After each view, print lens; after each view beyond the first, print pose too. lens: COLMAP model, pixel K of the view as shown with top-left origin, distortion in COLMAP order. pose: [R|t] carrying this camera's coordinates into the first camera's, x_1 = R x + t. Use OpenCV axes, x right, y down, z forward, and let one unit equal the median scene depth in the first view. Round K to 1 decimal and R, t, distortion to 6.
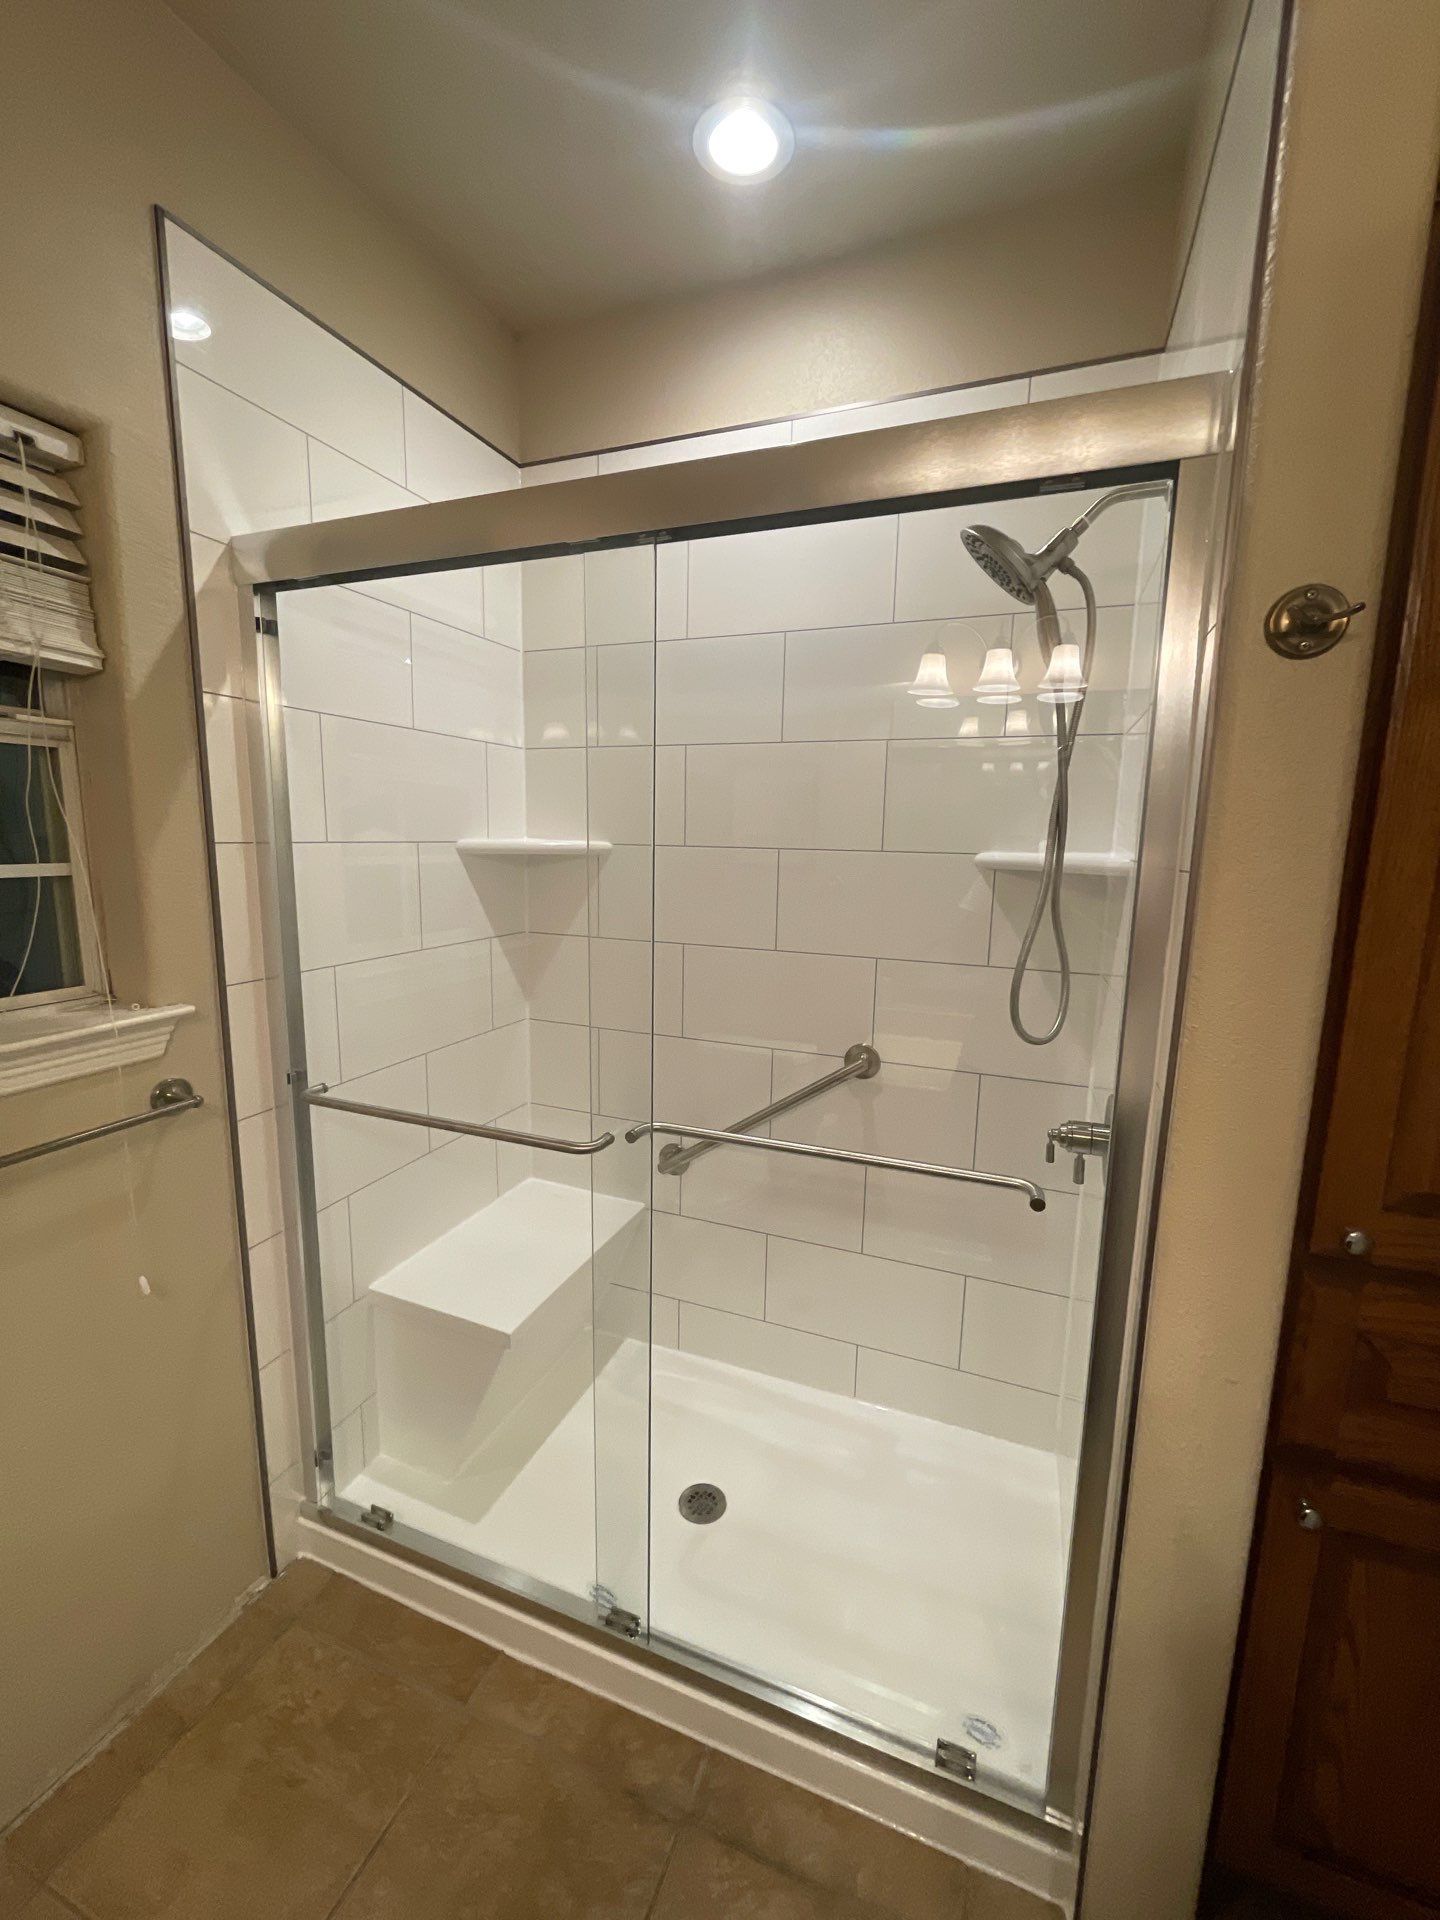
lens RADIAL K [[794.1, 0, 722.6], [0, 794.1, 961.9], [0, 0, 1]] dist [-0.002453, 0.000415]
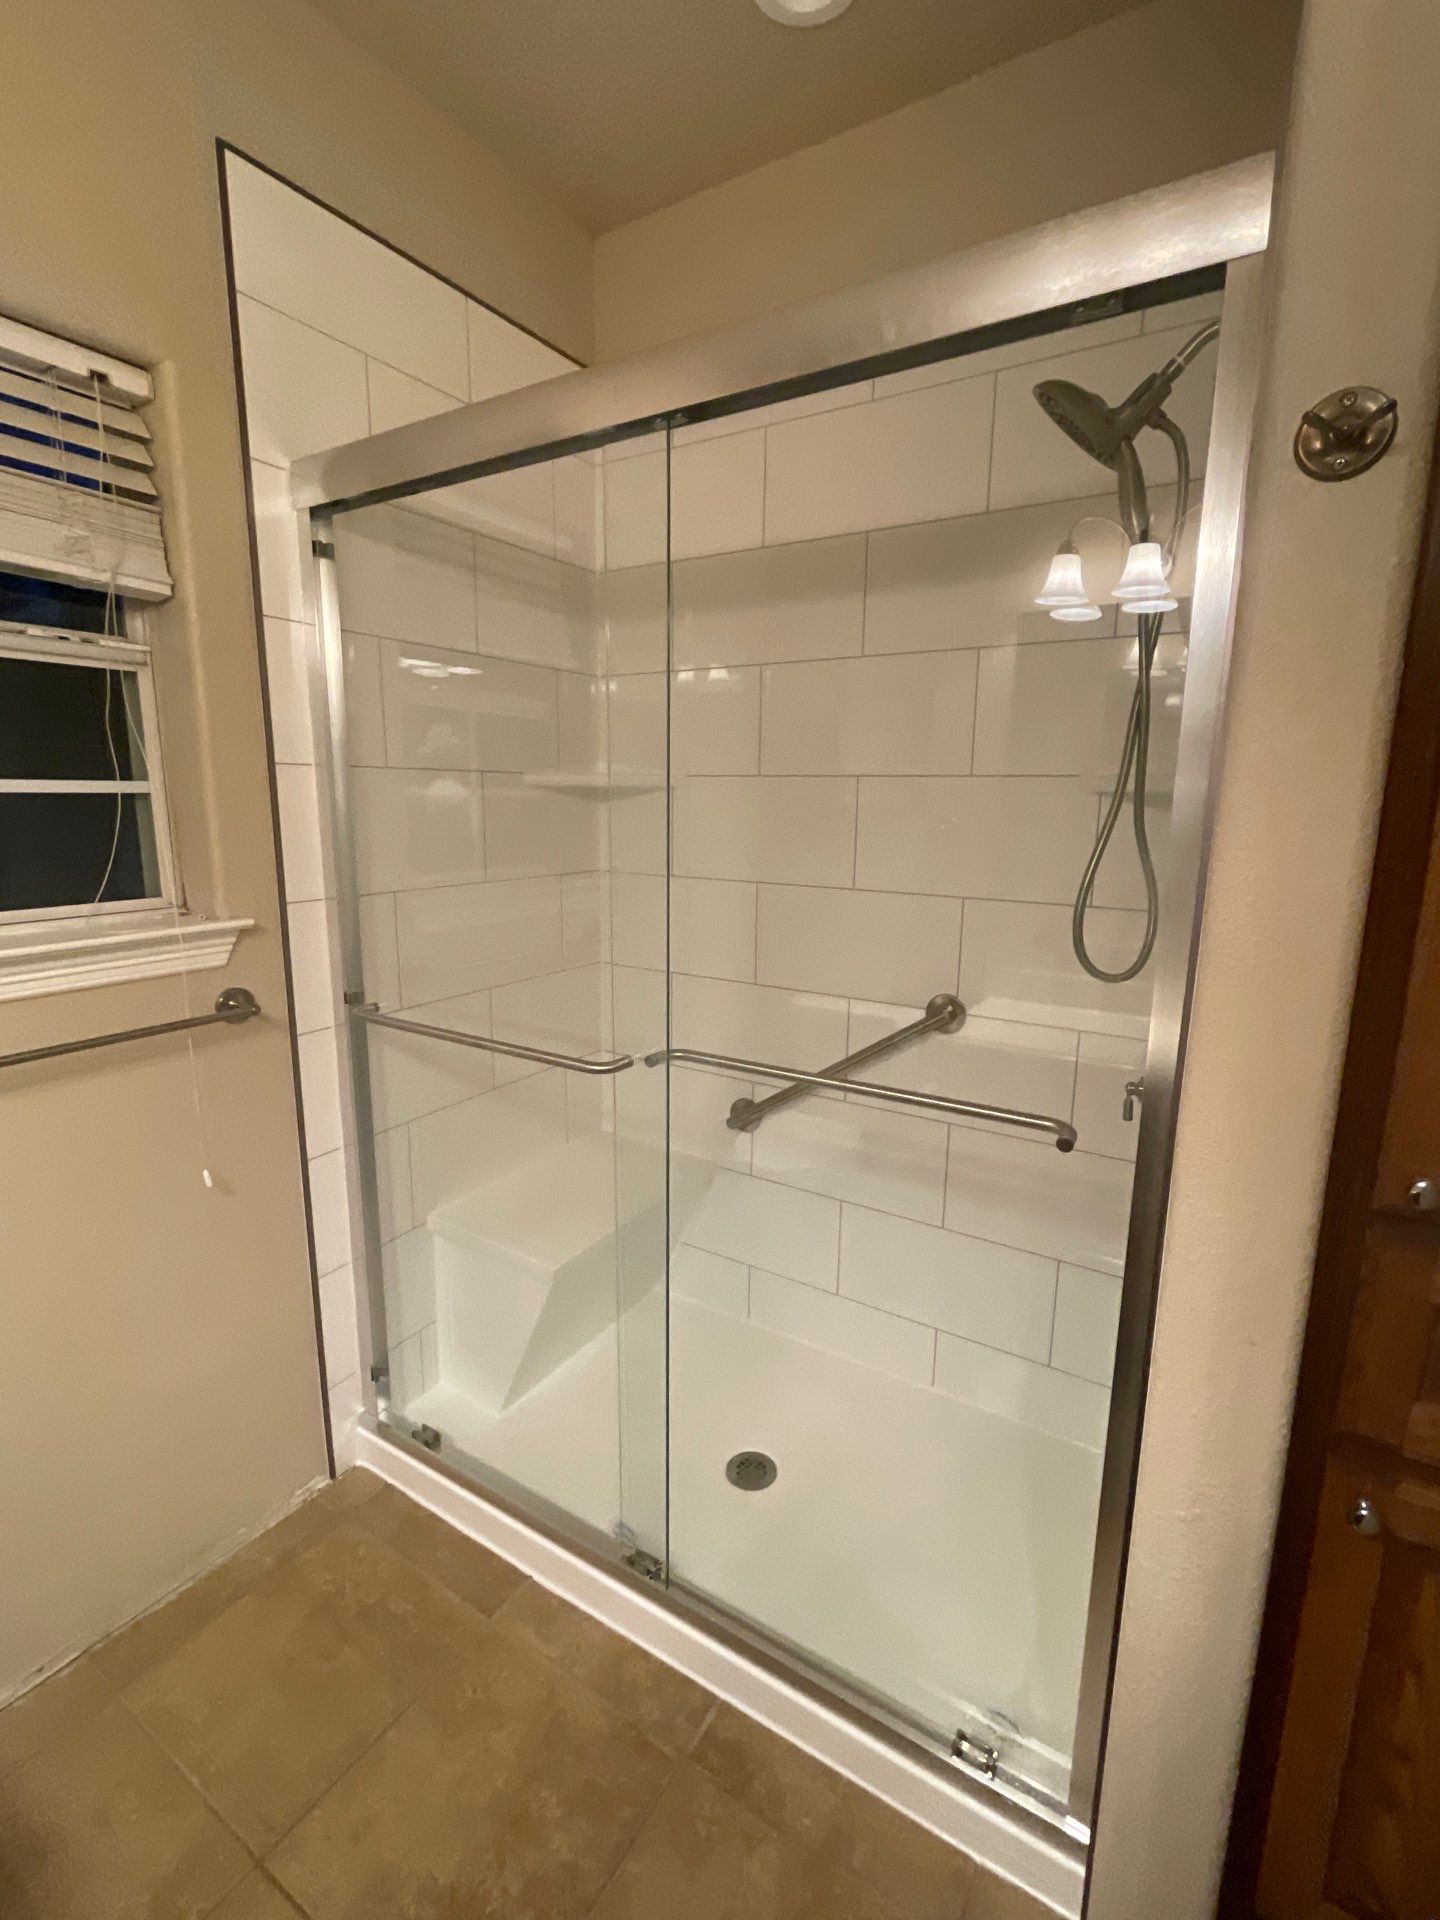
lens RADIAL K [[873.8, 0, 719.6], [0, 873.8, 959.2], [0, 0, 1]] dist [-0.000497, 0.000499]
pose [[0.982906, 0.027189, -0.182089, 0.152903], [-0.022506, 0.999362, 0.027737, 0.063922], [0.182727, -0.023165, 0.982891, -0.022752]]
